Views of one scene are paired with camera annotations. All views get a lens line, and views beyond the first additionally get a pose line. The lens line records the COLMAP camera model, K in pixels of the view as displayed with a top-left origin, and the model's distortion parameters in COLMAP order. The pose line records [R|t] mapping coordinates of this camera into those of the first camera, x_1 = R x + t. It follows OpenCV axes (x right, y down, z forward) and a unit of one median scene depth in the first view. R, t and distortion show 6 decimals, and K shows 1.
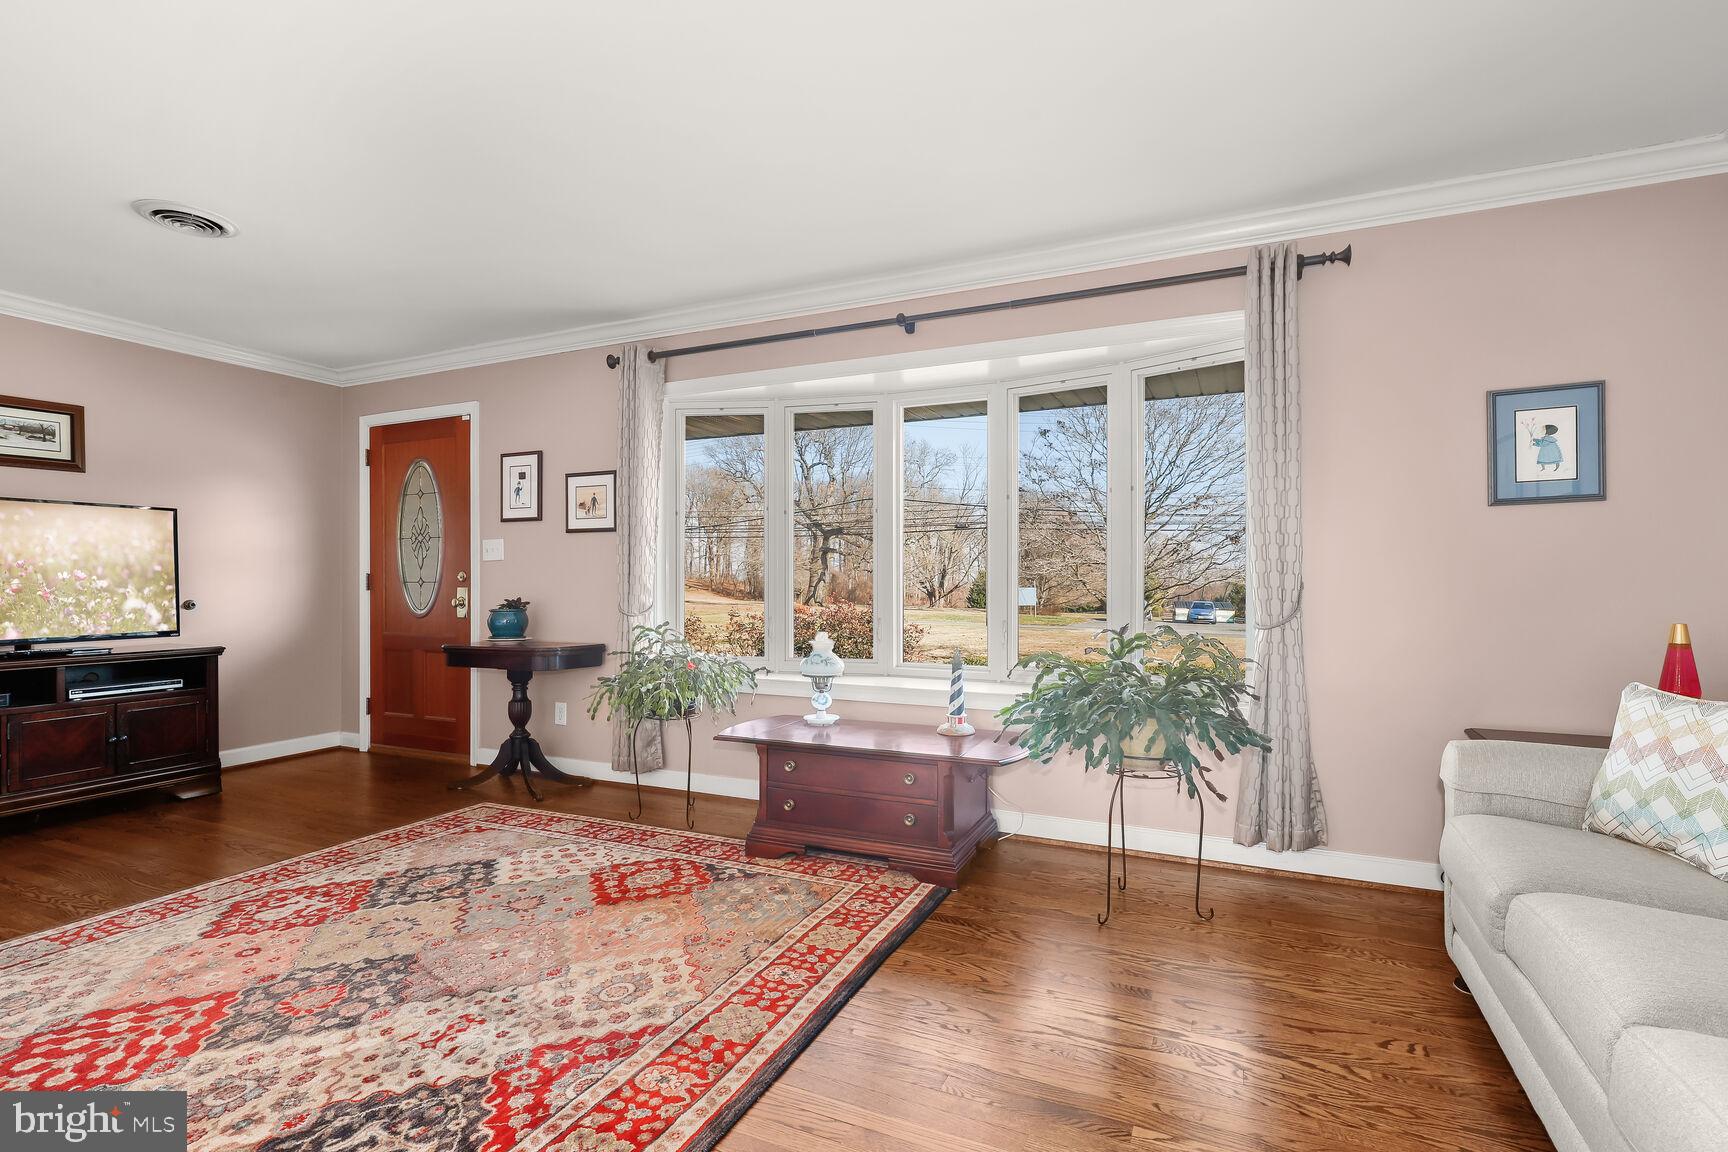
lens RADIAL K [[786.2, 0, 852.5], [0, 786.2, 580.2], [0, 0, 1]] dist [0.001606, -0.000219]
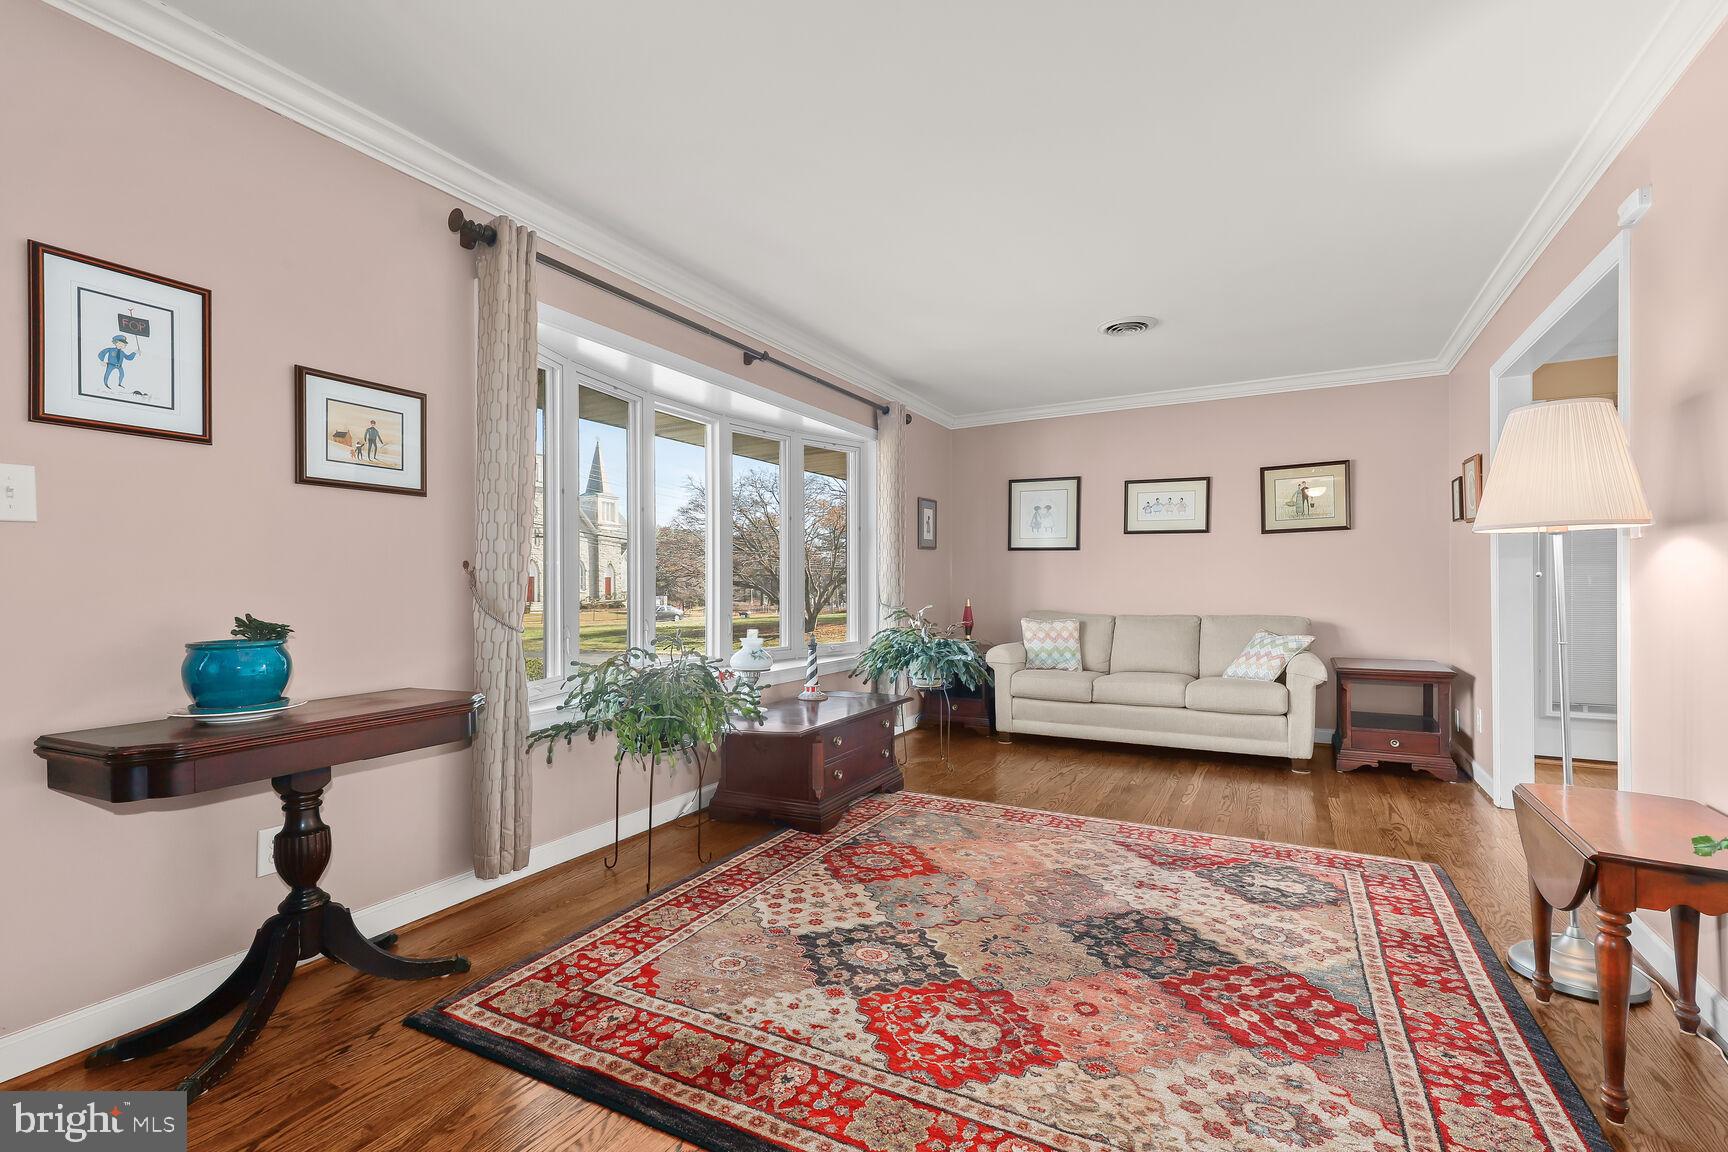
lens RADIAL K [[786.2, 0, 870.6], [0, 786.2, 577.8], [0, 0, 1]] dist [0.001606, -0.000219]
pose [[0.071503, 0.010006, 0.997390, -1.336198], [-0.001106, 0.999950, -0.009952, 0.009714], [-0.997440, -0.000392, 0.071510, 0.952622]]
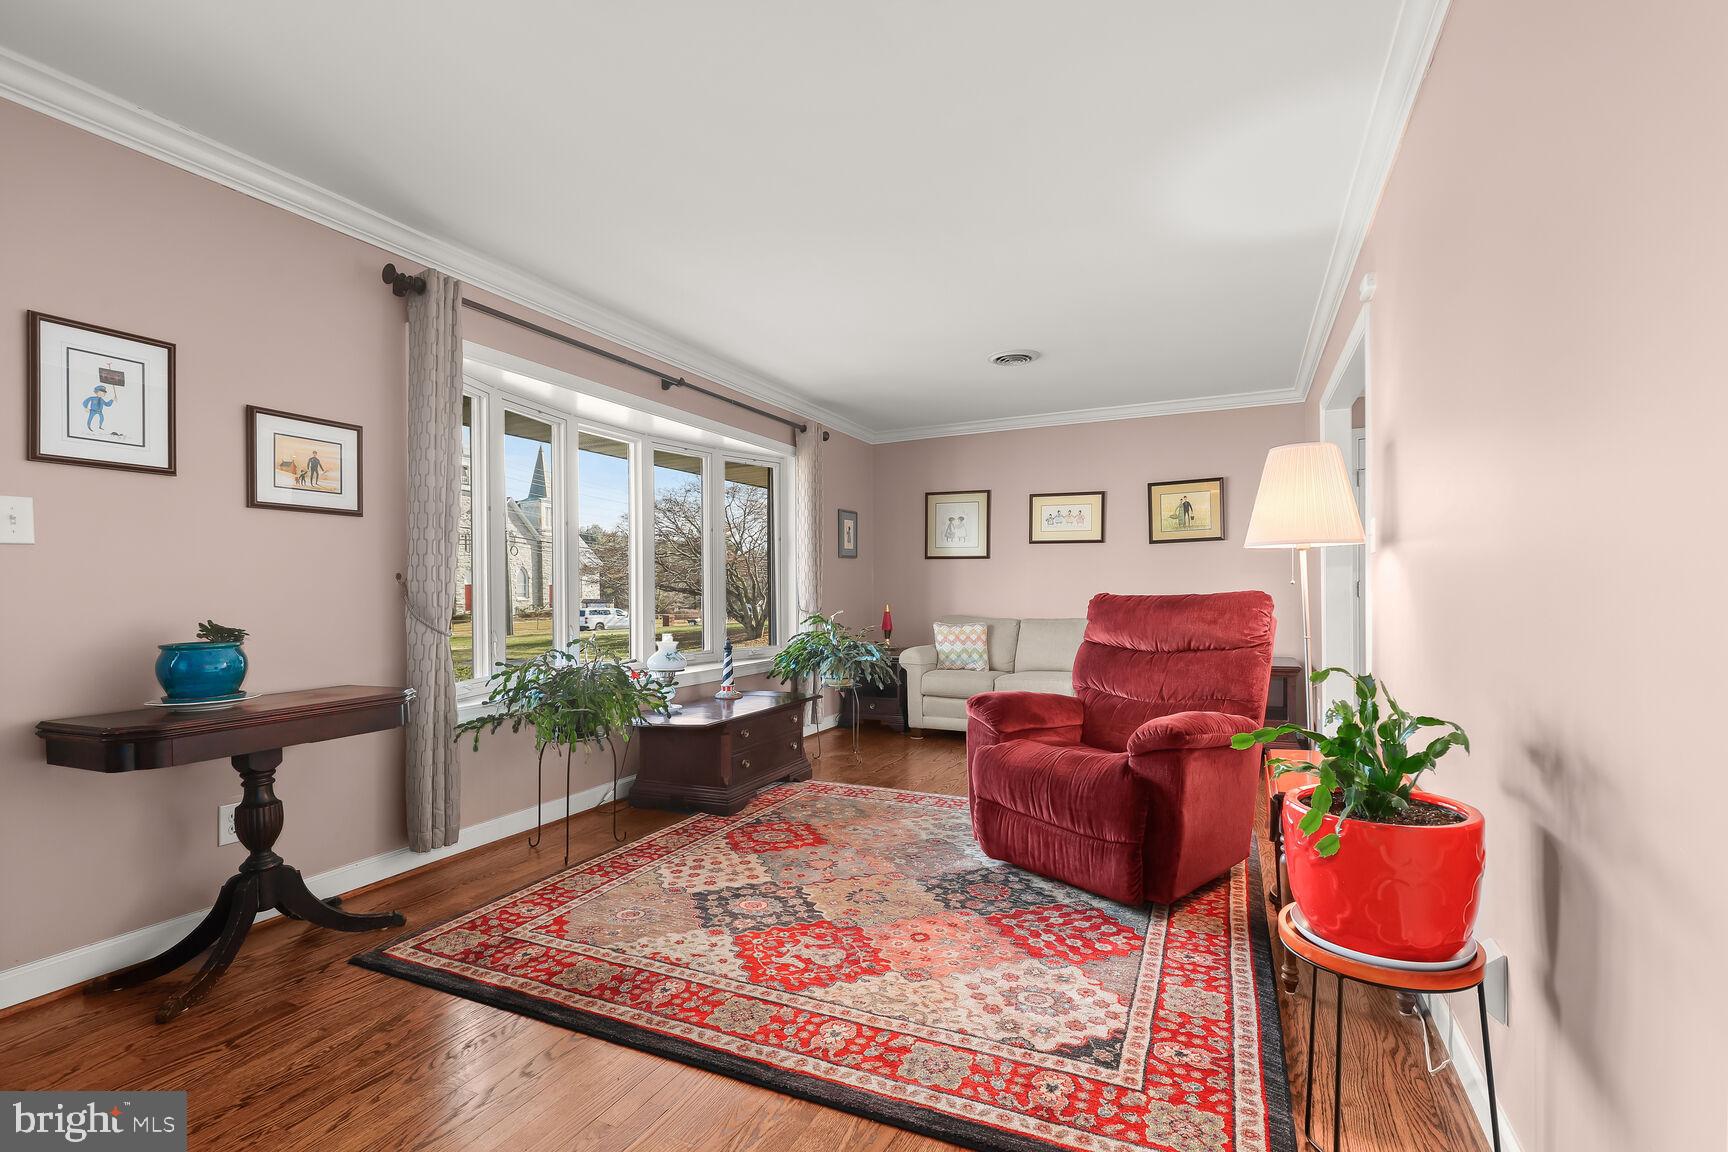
lens RADIAL K [[786.2, 0, 855.1], [0, 786.2, 587.3], [0, 0, 1]] dist [0.001606, -0.000219]
pose [[0.023144, 0.007262, 0.999706, -1.483399], [0.003829, 0.999966, -0.007353, 0.009553], [-0.999725, 0.003998, 0.023116, 0.861443]]
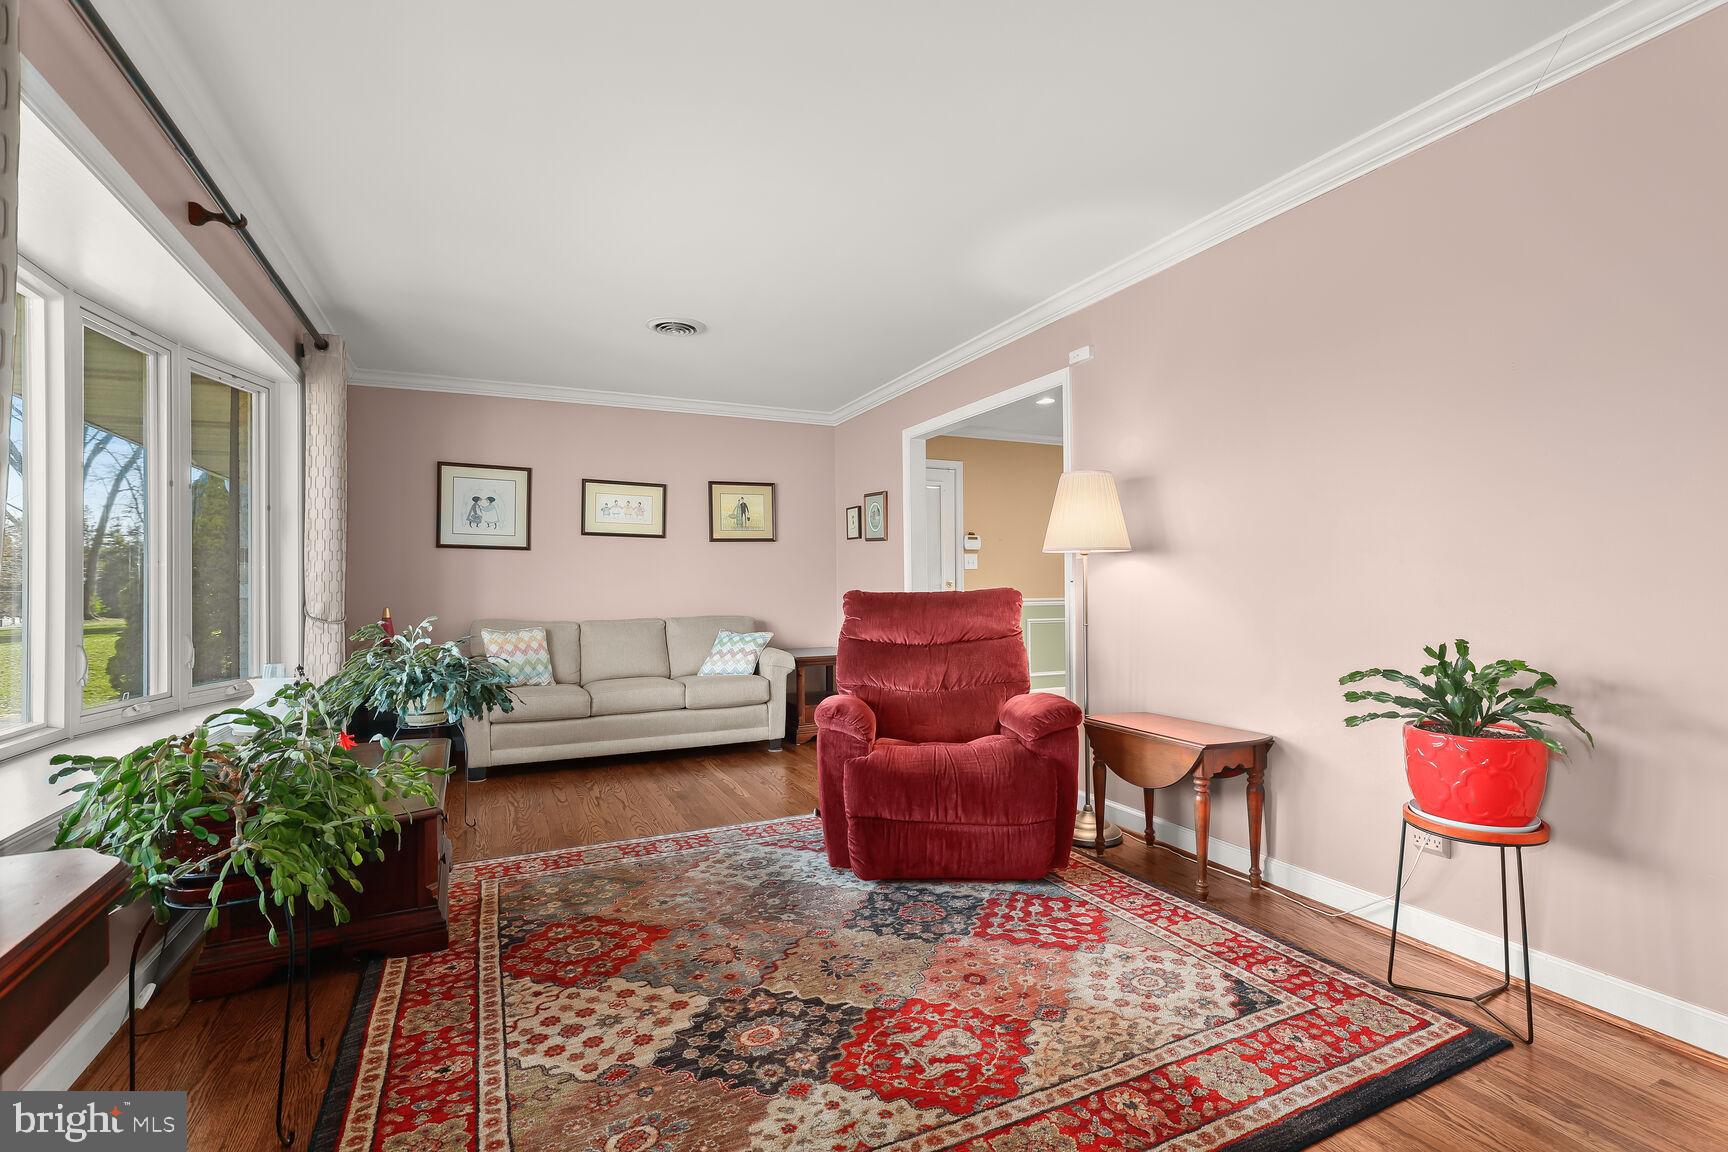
lens RADIAL K [[786.2, 0, 861.1], [0, 786.2, 583.1], [0, 0, 1]] dist [0.001606, -0.000219]
pose [[-0.763231, 0.005827, 0.646099, -1.035146], [0.004597, 0.999983, -0.003588, 0.001675], [-0.646109, 0.000231, -0.763245, 1.466454]]
